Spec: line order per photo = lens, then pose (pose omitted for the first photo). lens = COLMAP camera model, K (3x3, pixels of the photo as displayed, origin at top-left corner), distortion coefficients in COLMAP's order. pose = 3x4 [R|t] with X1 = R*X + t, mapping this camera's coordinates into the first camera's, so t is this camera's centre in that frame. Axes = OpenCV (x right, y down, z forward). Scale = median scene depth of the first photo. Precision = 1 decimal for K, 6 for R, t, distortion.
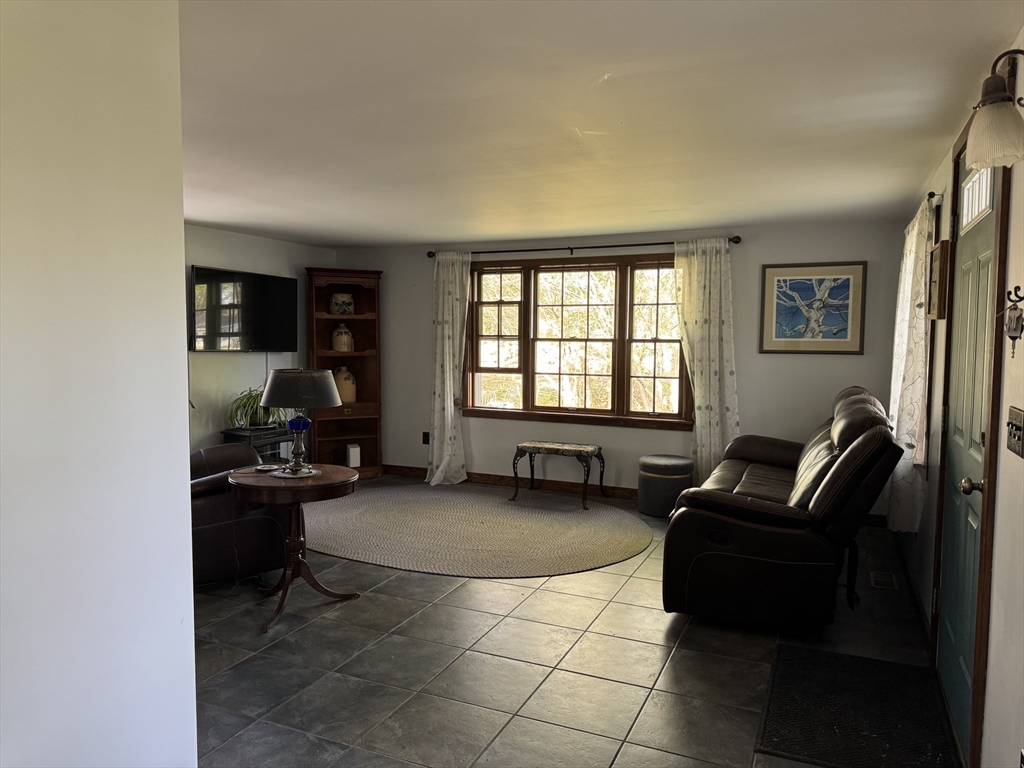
lens RADIAL K [[716.0, 0, 497.3], [0, 716.0, 383.6], [0, 0, 1]] dist [0.078551, -0.131007]
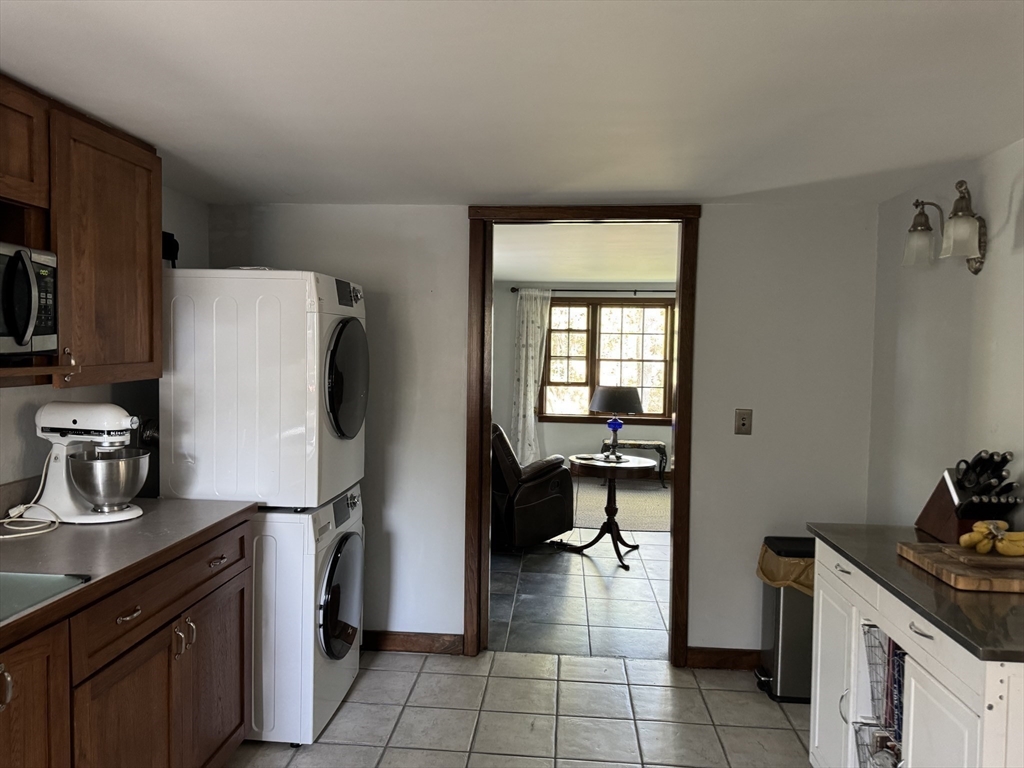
lens RADIAL K [[716.0, 0, 497.3], [0, 716.0, 383.6], [0, 0, 1]] dist [0.078551, -0.131007]
pose [[0.940289, -0.007895, 0.340287, -0.603245], [0.012376, 0.999863, -0.011000, -0.008269], [-0.340153, 0.014555, 0.940257, -0.150375]]
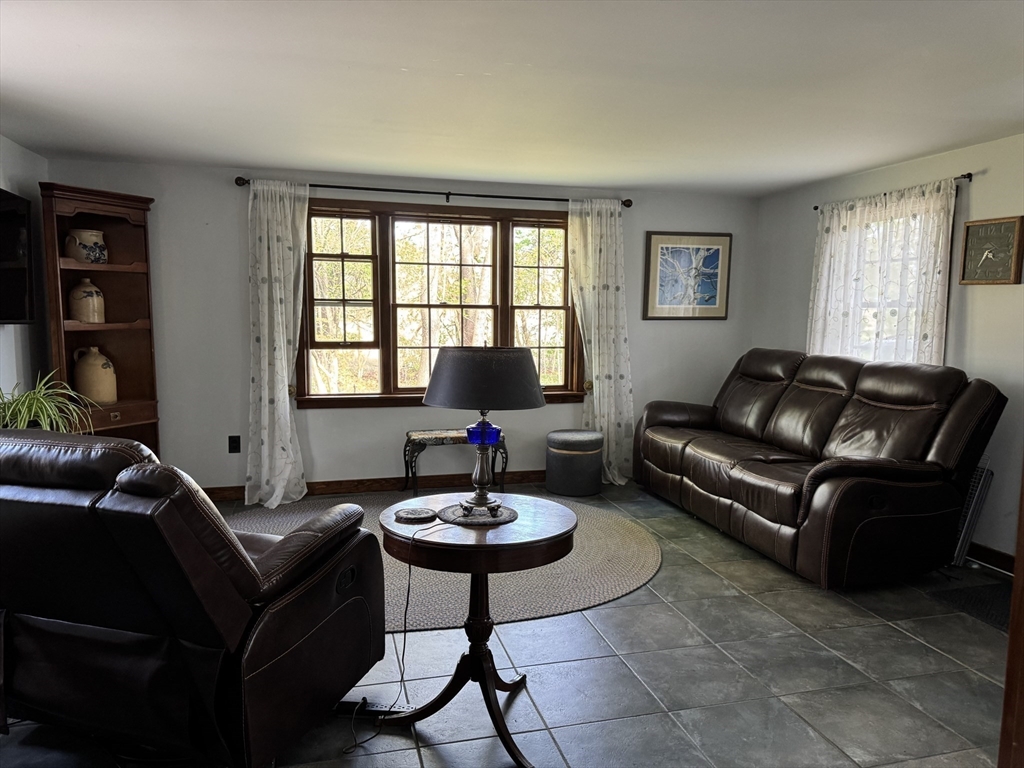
lens RADIAL K [[723.4, 0, 517.0], [0, 723.4, 390.3], [0, 0, 1]] dist [0.144795, -0.276688]
pose [[0.764232, -0.070067, 0.641124, -0.405646], [0.039085, 0.997286, 0.062401, -0.013206], [-0.643756, -0.022630, 0.764896, 0.312662]]
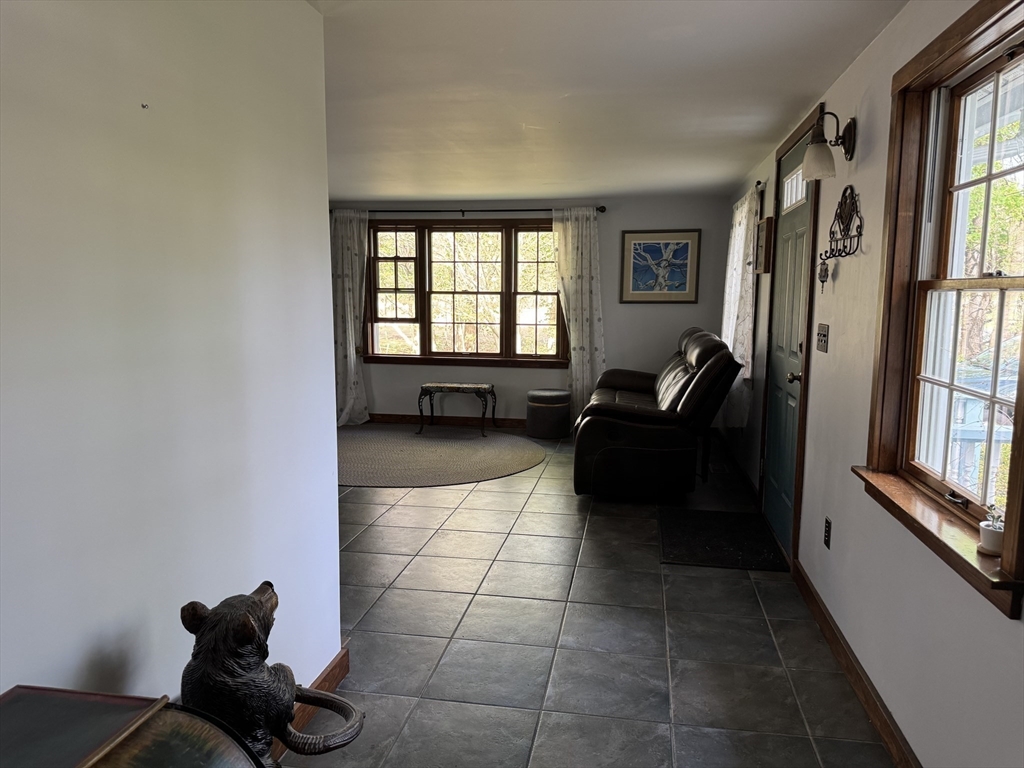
lens RADIAL K [[718.5, 0, 512.0], [0, 718.5, 384.0], [0, 0, 1]] dist [0.166060, -0.250008]
pose [[0.966032, -0.031226, 0.256530, -0.128822], [0.016597, 0.998120, 0.058993, 0.018590], [-0.257890, -0.052732, 0.964734, -0.143628]]
